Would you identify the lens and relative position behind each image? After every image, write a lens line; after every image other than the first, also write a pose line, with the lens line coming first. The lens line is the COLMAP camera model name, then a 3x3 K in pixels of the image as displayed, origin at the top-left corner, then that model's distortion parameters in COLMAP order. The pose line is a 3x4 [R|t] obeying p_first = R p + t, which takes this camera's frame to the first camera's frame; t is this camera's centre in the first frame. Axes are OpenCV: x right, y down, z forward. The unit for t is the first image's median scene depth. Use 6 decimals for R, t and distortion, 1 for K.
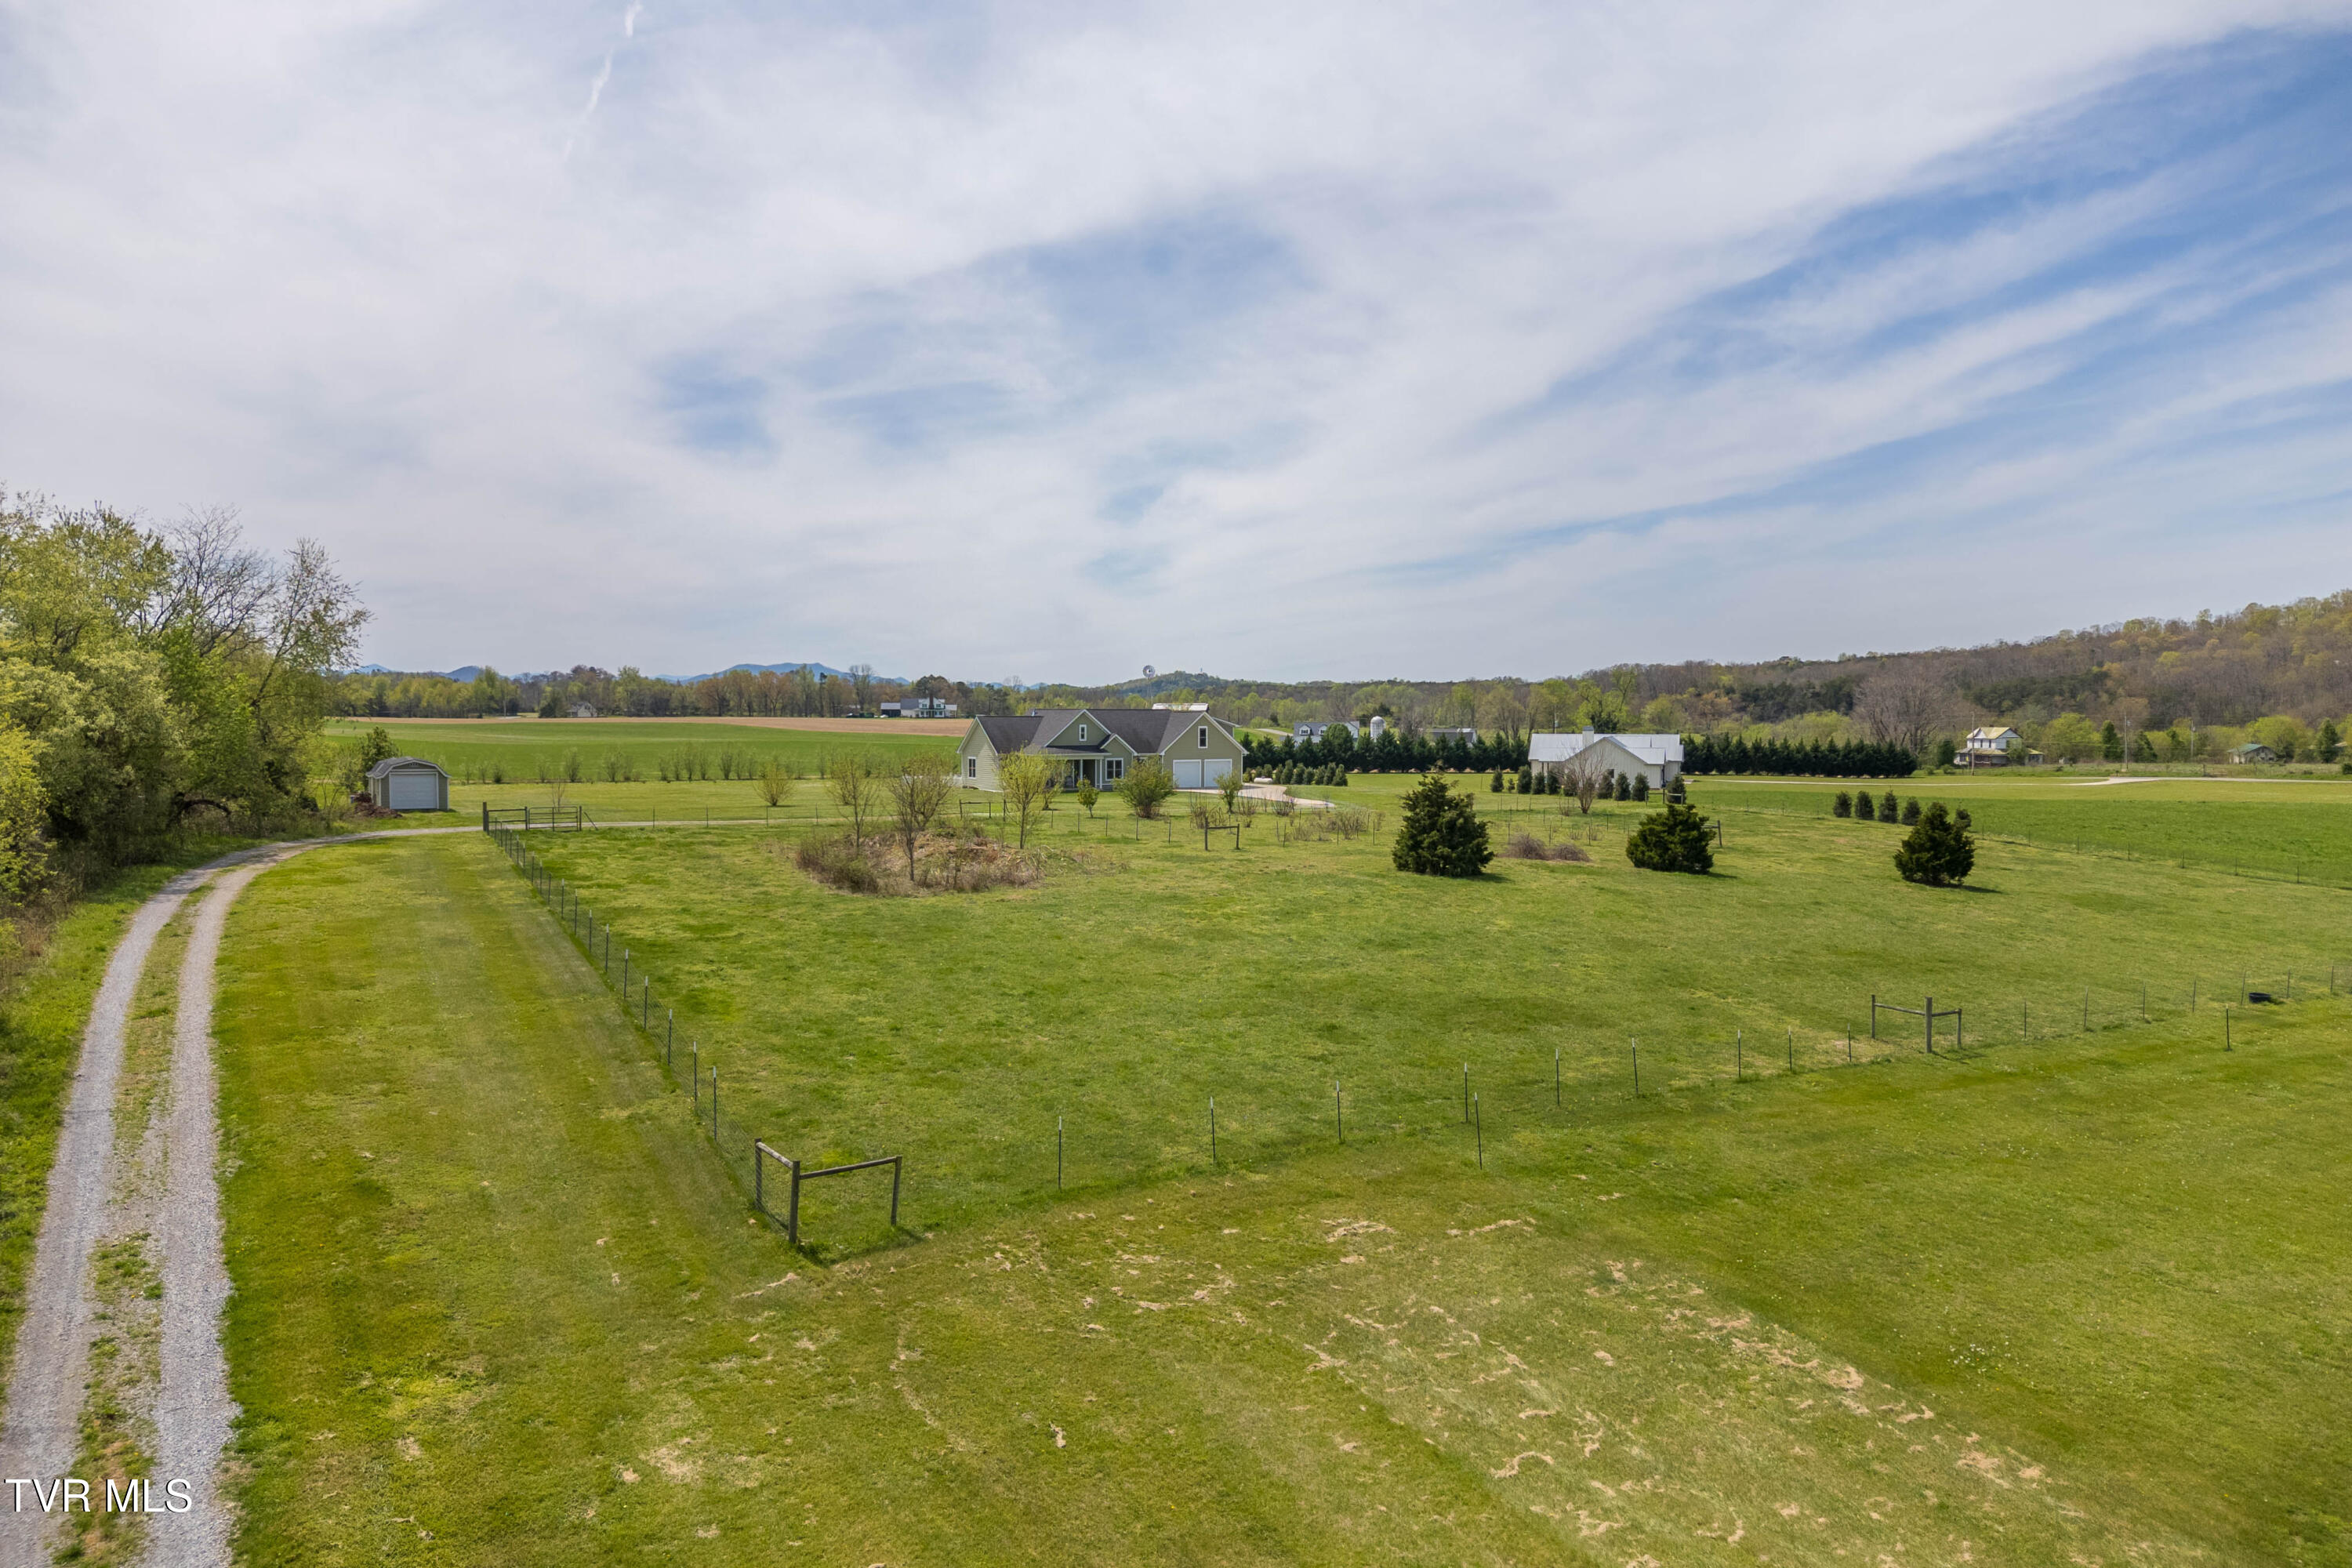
lens RADIAL K [[1646.7, 0, 1176.0], [0, 1646.7, 784.0], [0, 0, 1]] dist [0.066585, -0.059735]
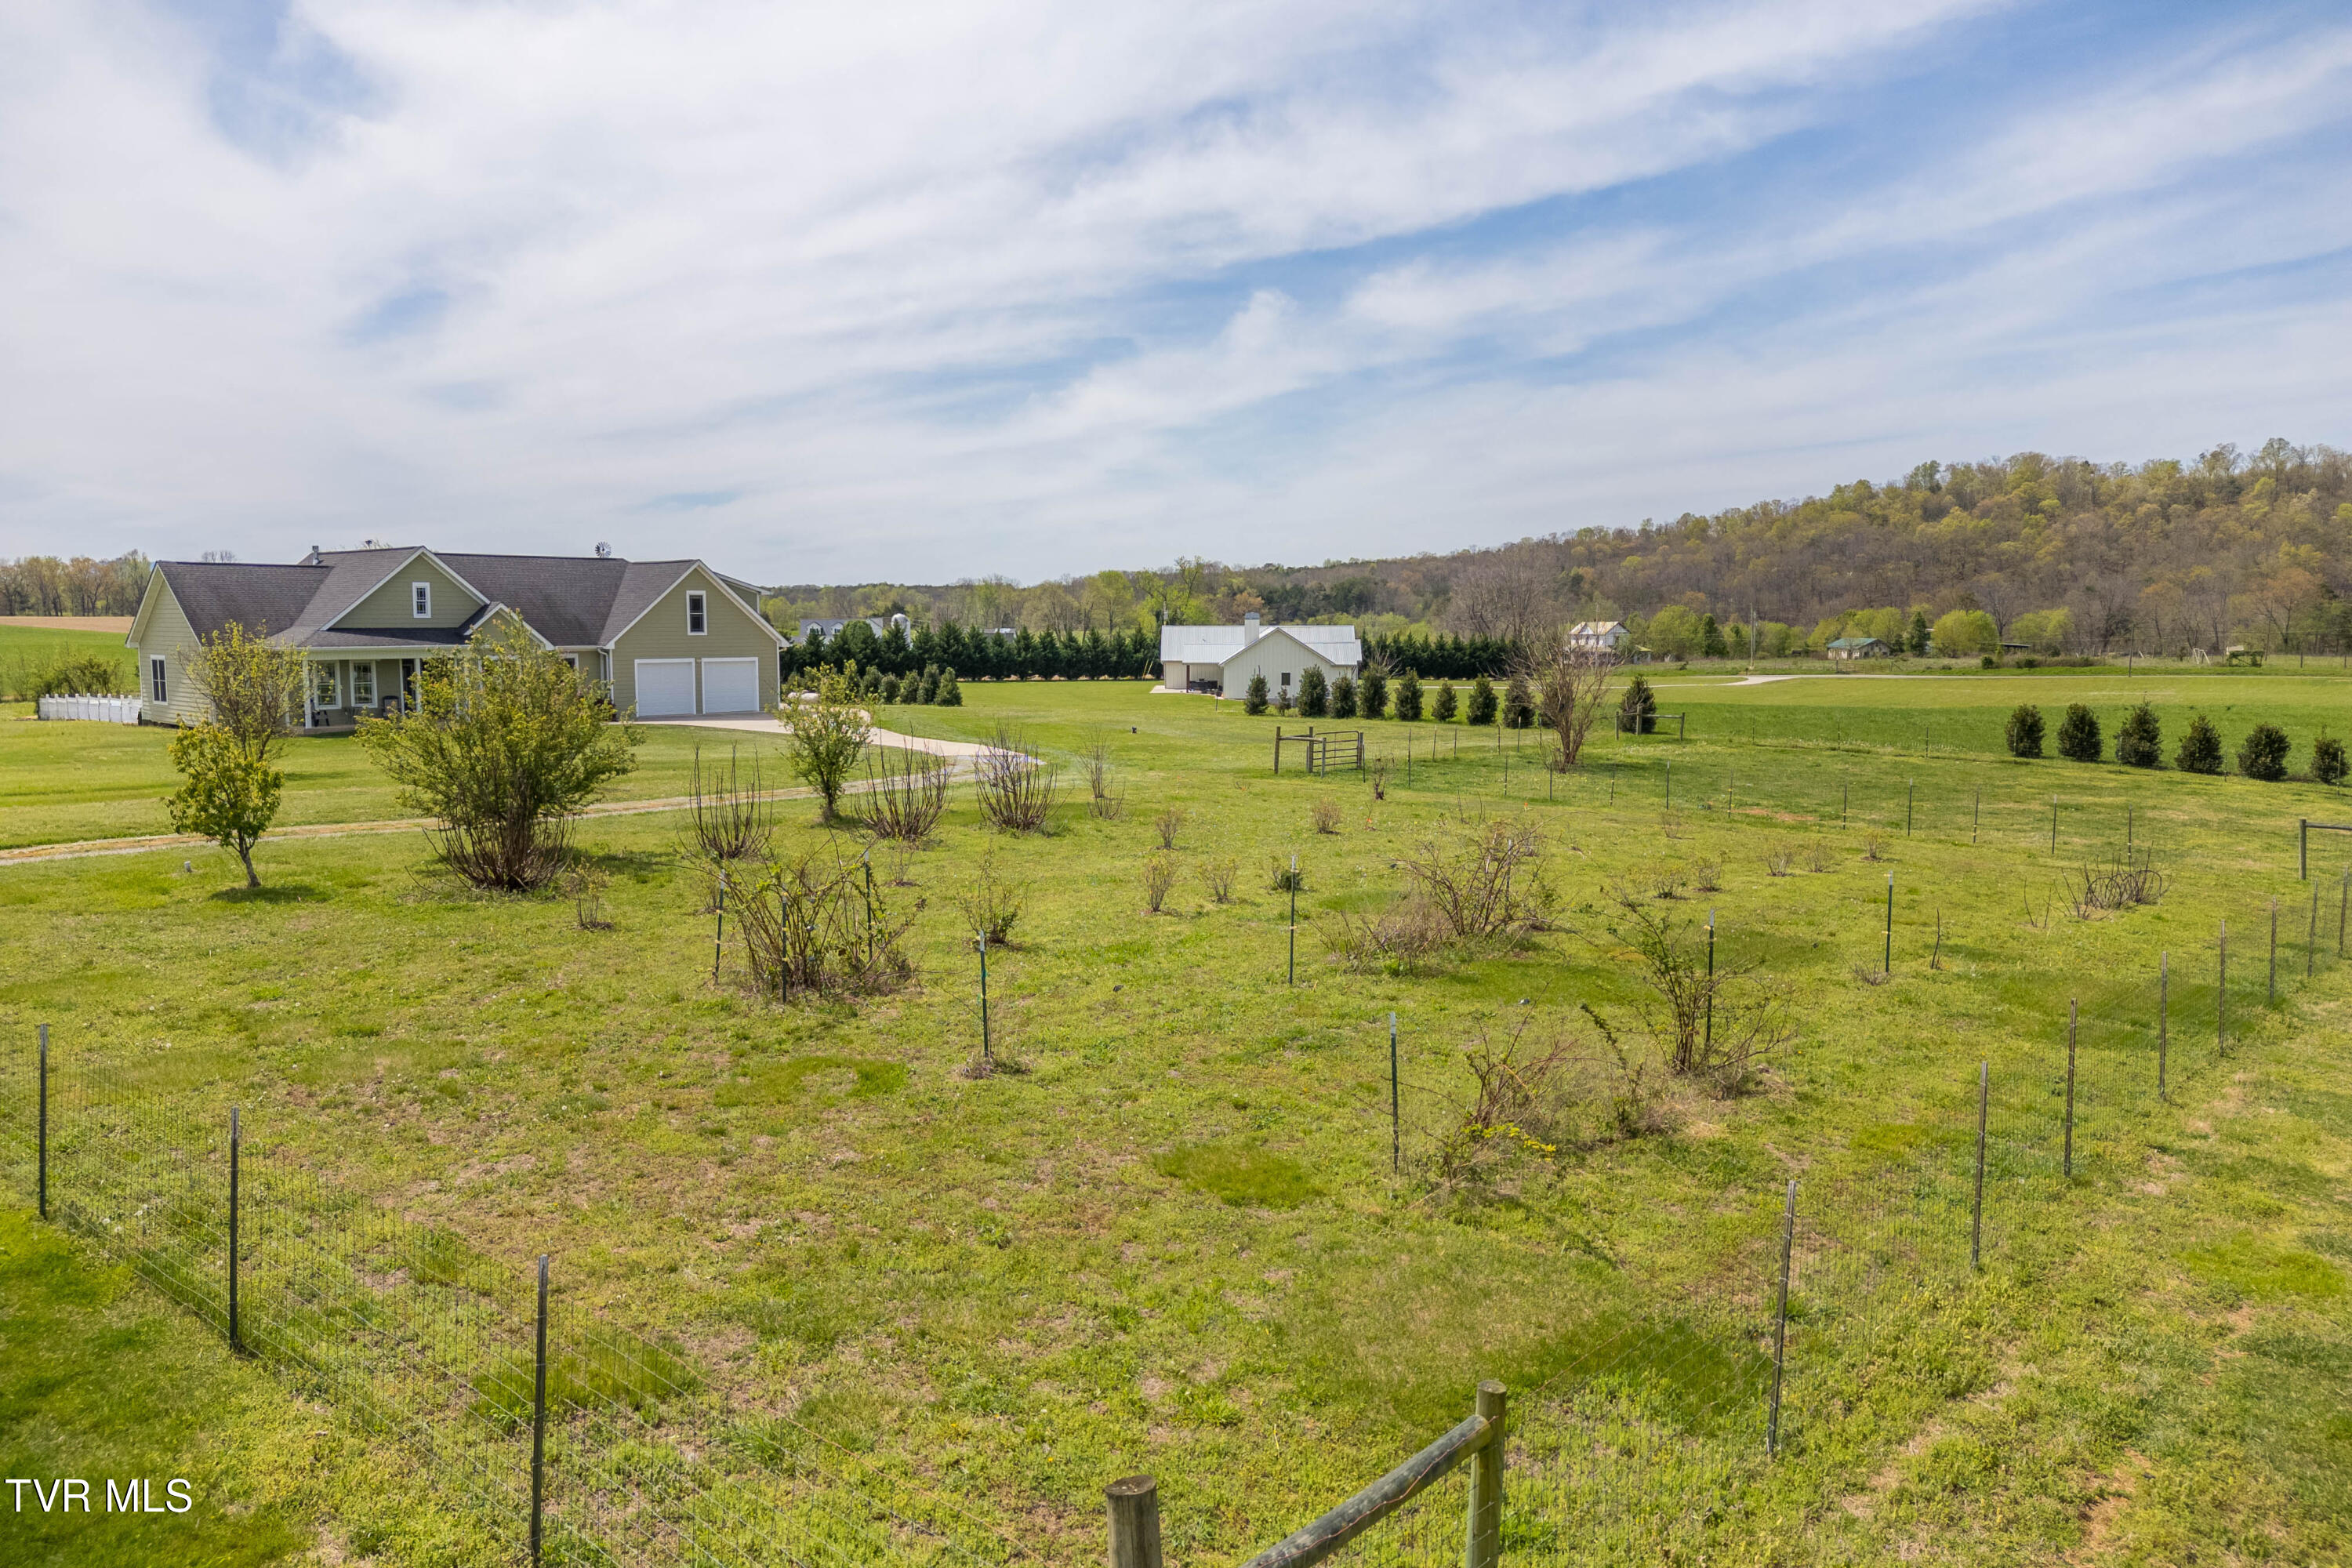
lens RADIAL K [[1662.5, 0, 1174.3], [0, 1662.5, 734.8], [0, 0, 1]] dist [0.075549, -0.071482]
pose [[0.953410, -0.022448, 0.300842, 0.001609], [0.014682, 0.999499, 0.028051, -0.006017], [-0.301321, -0.022327, 0.953261, 0.720438]]
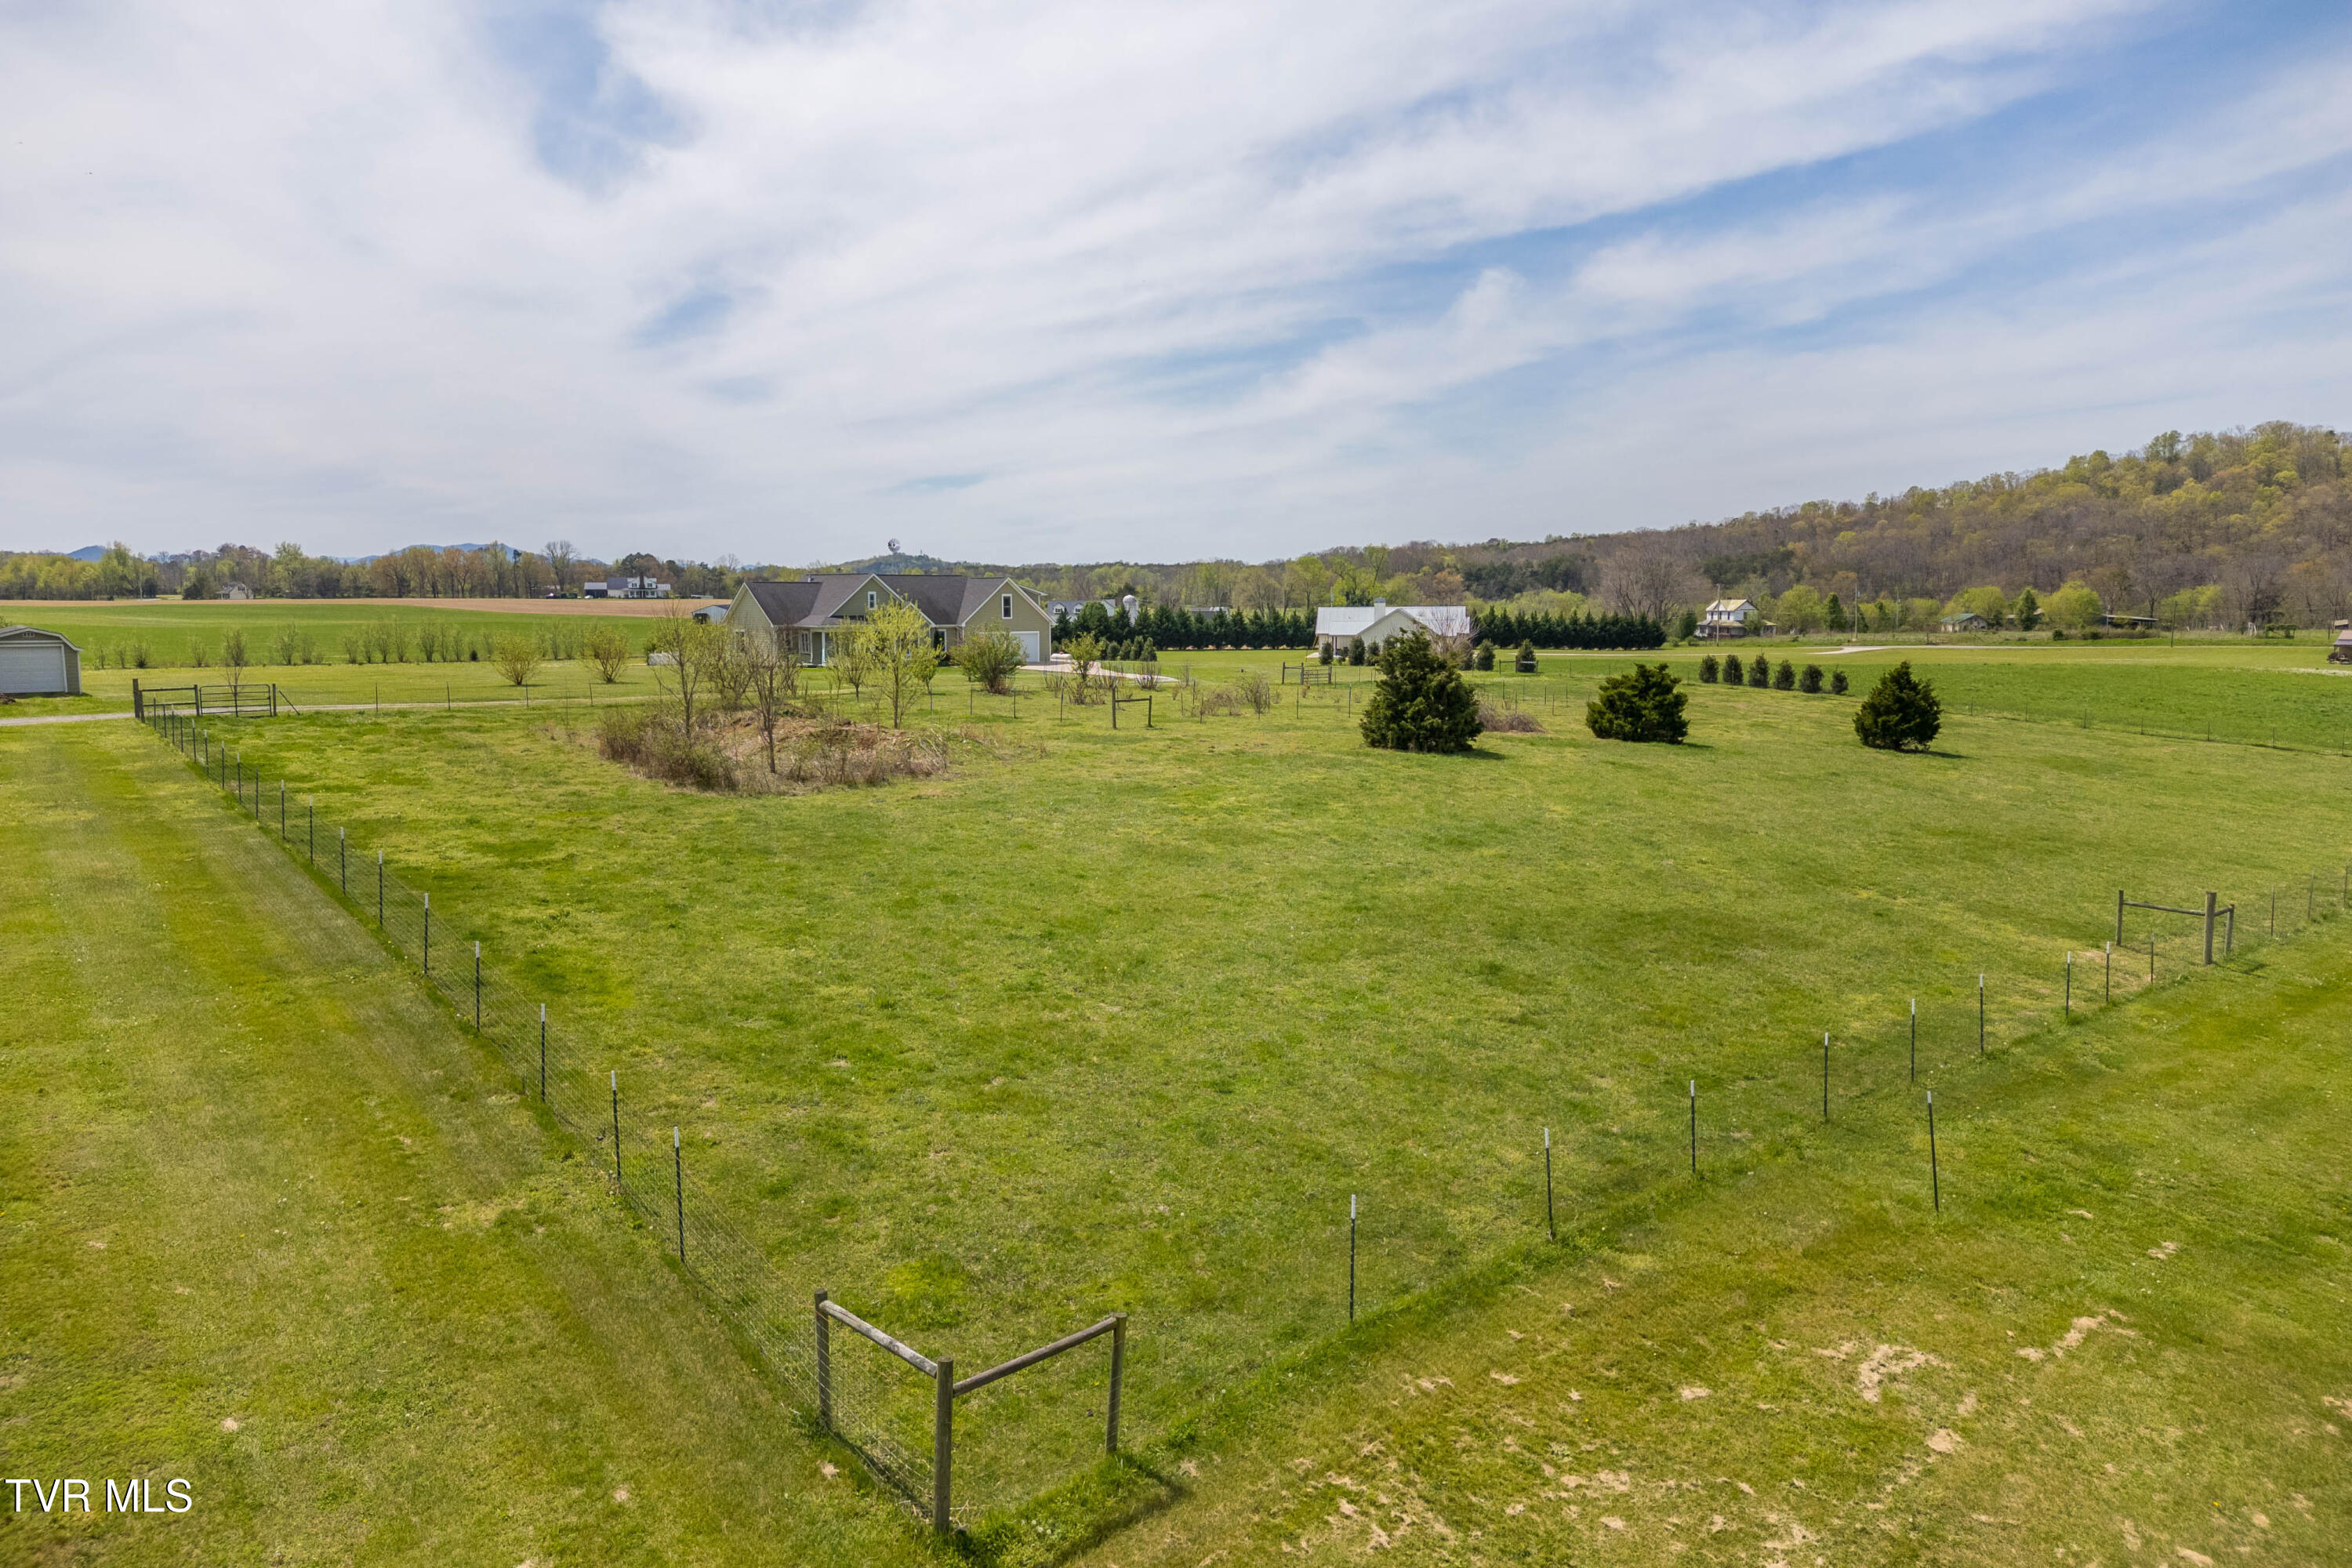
lens RADIAL K [[1646.7, 0, 1176.0], [0, 1646.7, 784.0], [0, 0, 1]] dist [0.066585, -0.059735]
pose [[0.985883, -0.023657, 0.165755, -0.066399], [0.011983, 0.997399, 0.071074, 0.008096], [-0.167005, -0.068084, 0.983602, 0.147781]]
